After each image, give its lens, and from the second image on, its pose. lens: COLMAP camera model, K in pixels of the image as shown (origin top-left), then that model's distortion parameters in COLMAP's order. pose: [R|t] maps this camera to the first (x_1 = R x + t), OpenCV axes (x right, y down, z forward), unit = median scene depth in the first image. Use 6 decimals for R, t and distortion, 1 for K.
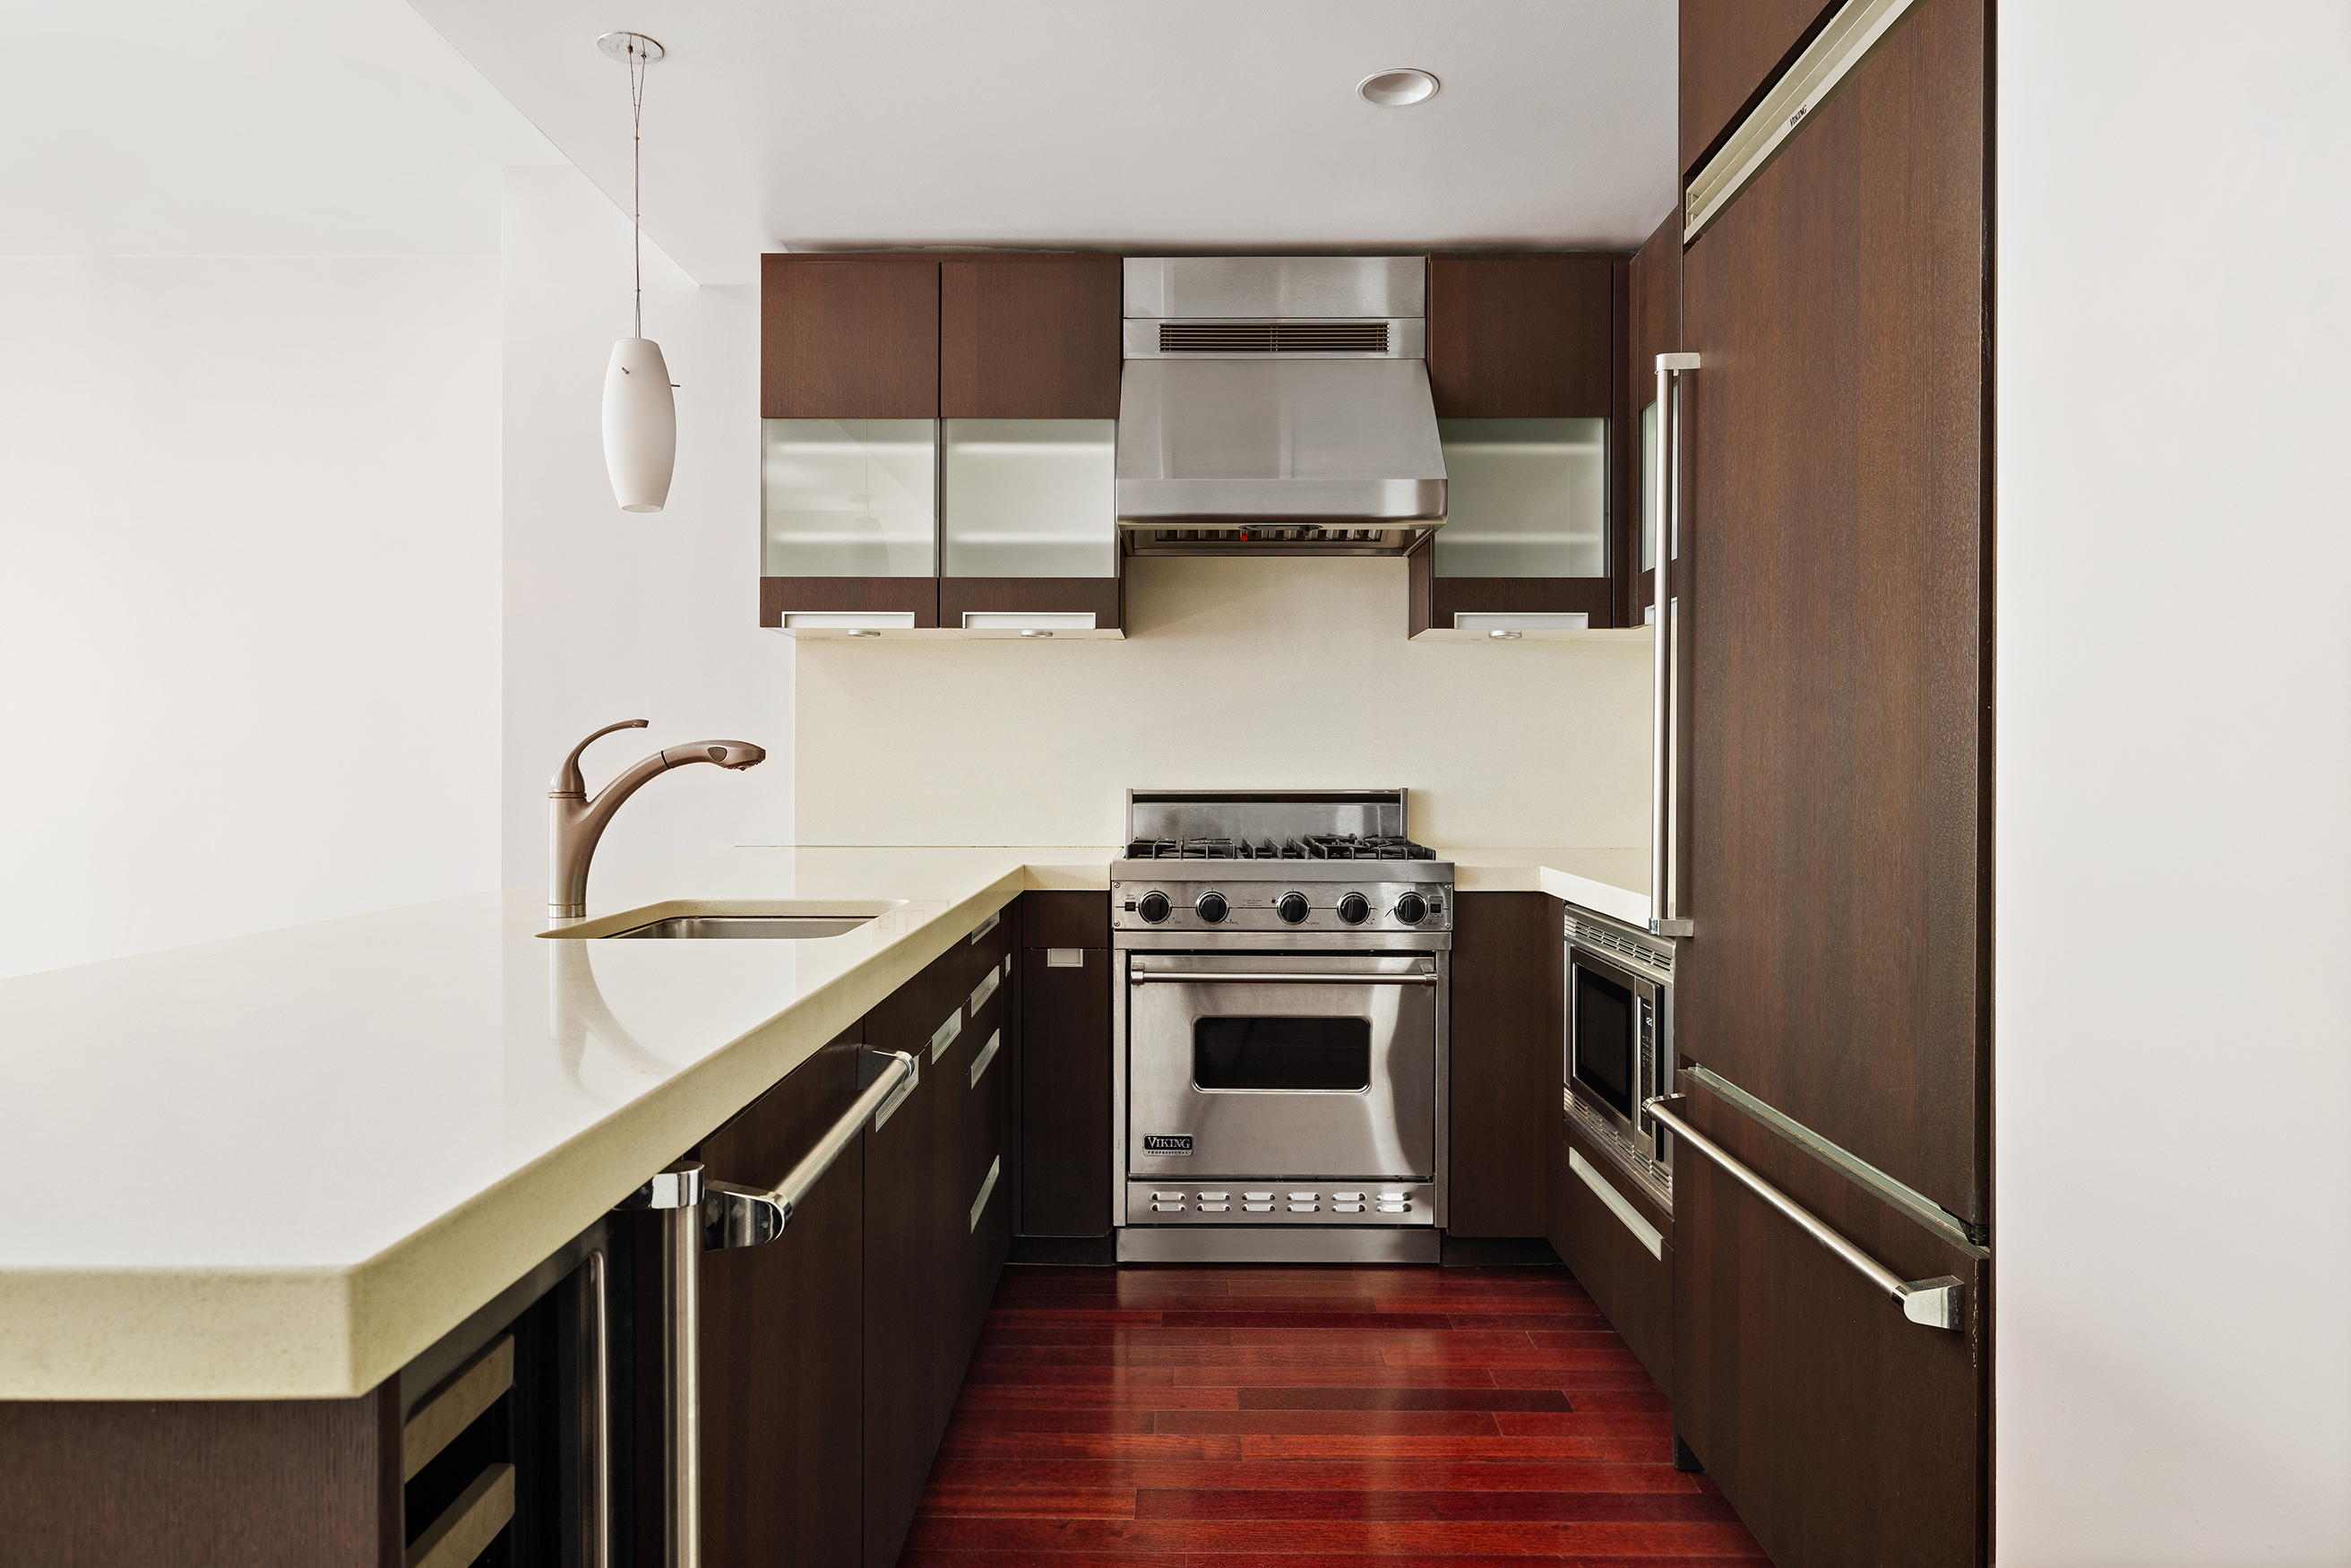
lens RADIAL K [[2074.0, 0, 1175.5], [0, 2074.0, 784.0], [0, 0, 1]] dist [-0.000495, -0.000194]
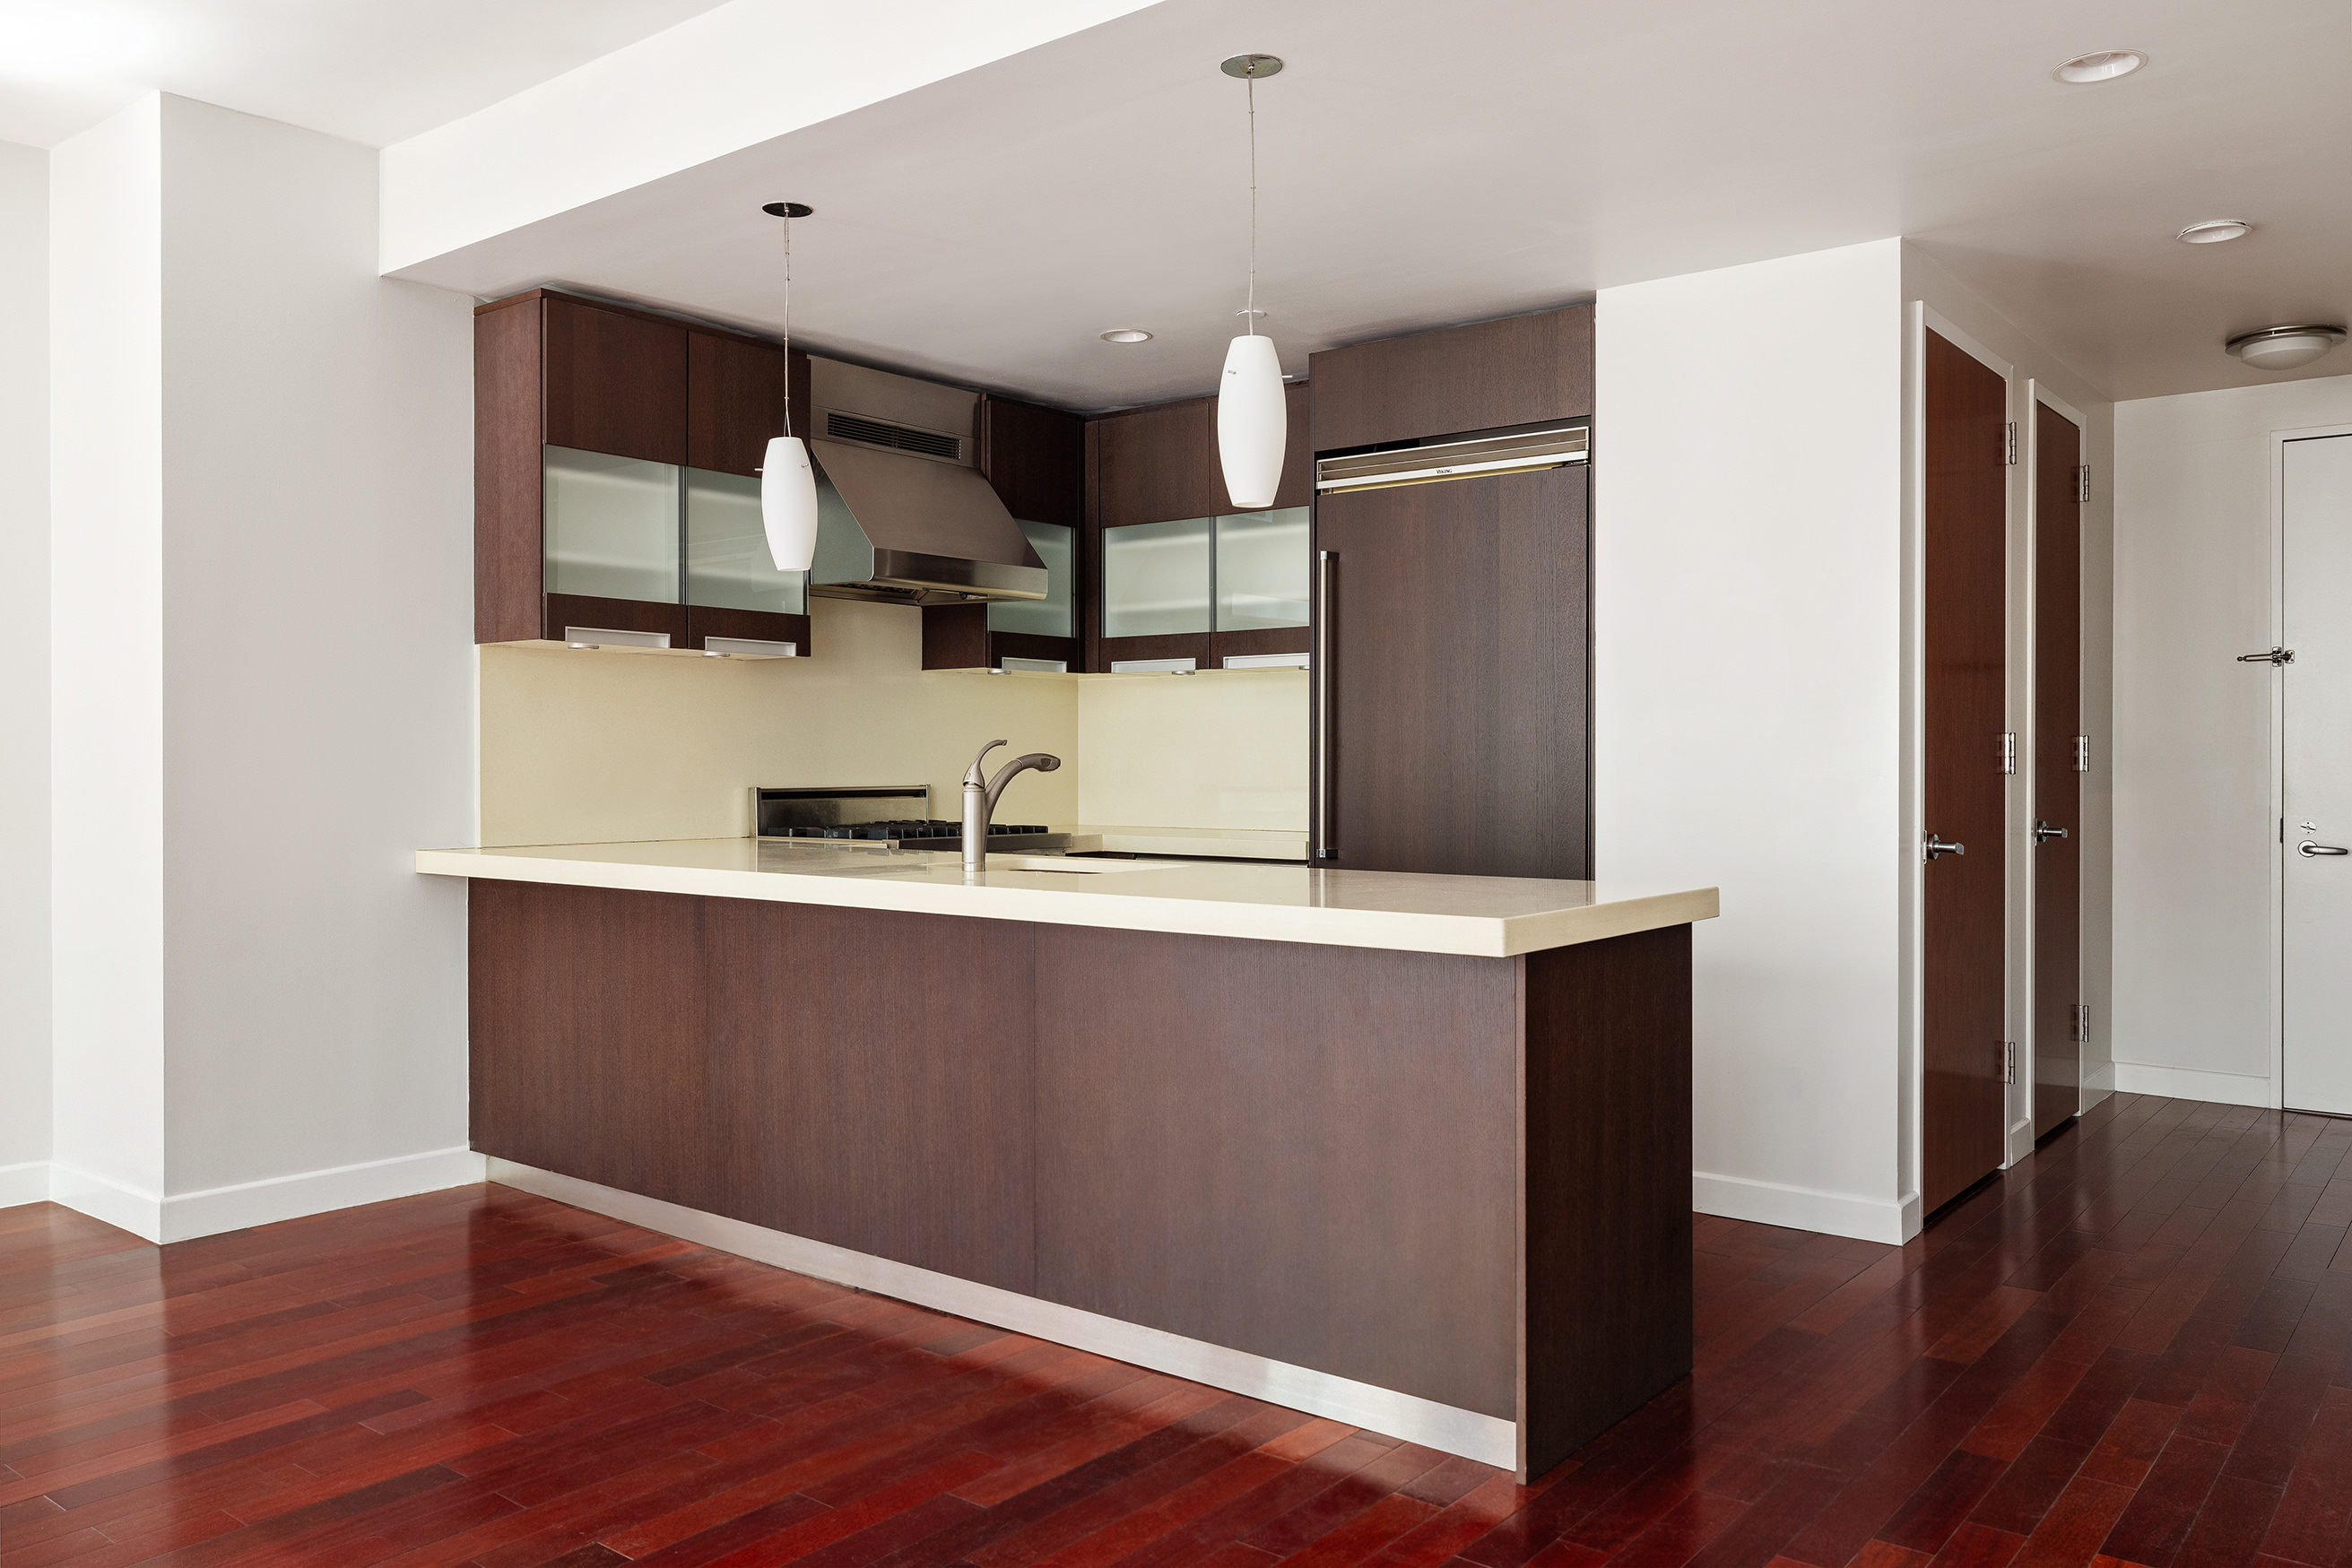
lens RADIAL K [[1762.3, 0, 1176.9], [0, 1762.3, 767.2], [0, 0, 1]] dist [0.003197, 0.004876]
pose [[0.614926, -0.002143, 0.788582, -0.711658], [0.010782, 0.999926, -0.005691, -0.001879], [-0.788511, 0.012002, 0.614904, 0.191456]]
